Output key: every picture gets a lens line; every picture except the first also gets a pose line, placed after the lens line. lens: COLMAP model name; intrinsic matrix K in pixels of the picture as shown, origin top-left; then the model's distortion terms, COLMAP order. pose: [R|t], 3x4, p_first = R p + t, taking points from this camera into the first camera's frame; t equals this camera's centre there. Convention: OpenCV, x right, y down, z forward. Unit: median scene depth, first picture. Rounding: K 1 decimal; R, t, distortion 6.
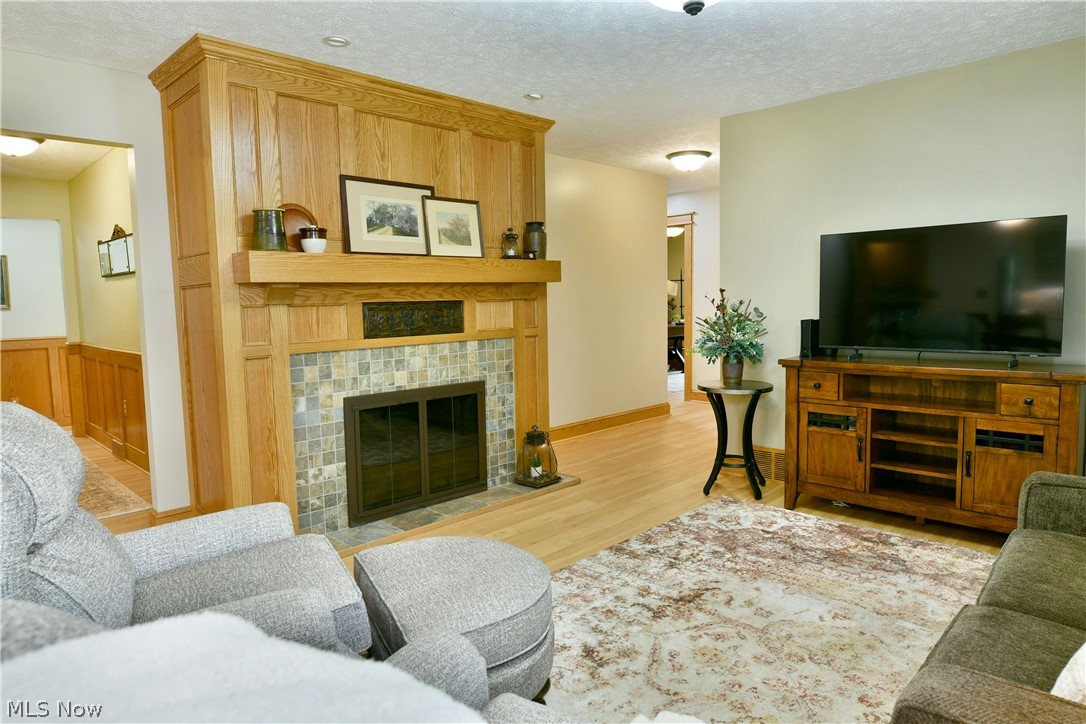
lens RADIAL K [[660.4, 0, 544.5], [0, 660.4, 344.9], [0, 0, 1]] dist [-0.005103, -0.012386]
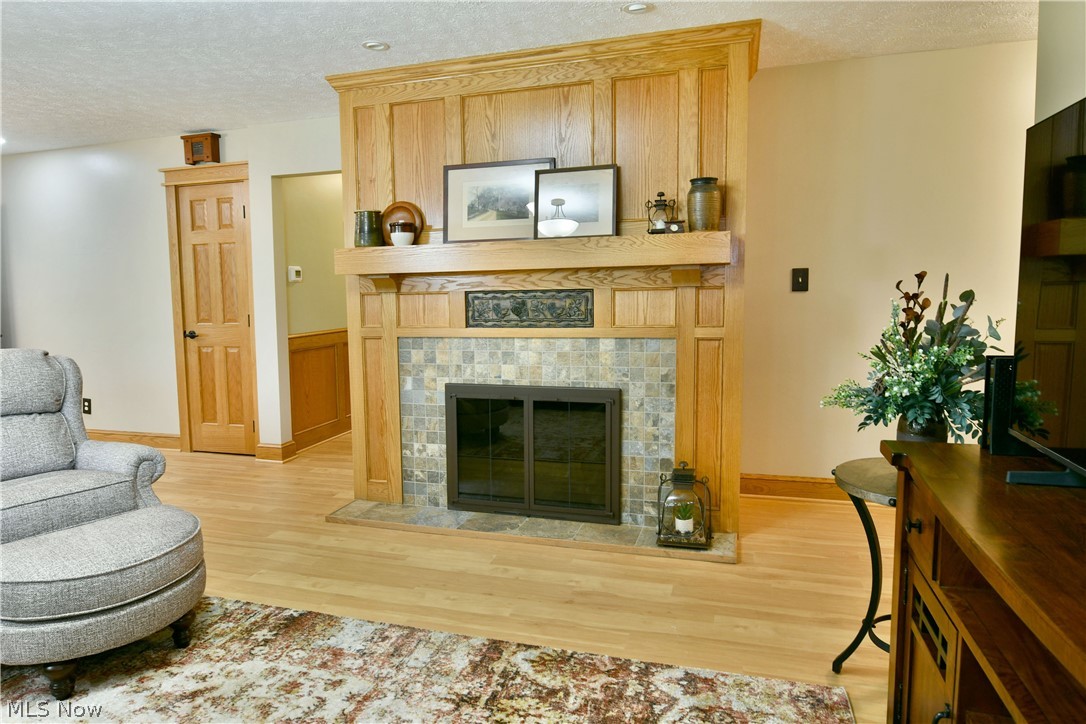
lens RADIAL K [[660.4, 0, 539.4], [0, 660.4, 335.5], [0, 0, 1]] dist [-0.005103, -0.012386]
pose [[0.466414, 0.076378, -0.881263, 0.677014], [-0.052876, 0.996891, 0.058415, -0.062927], [0.882985, 0.019352, 0.469003, 0.650091]]
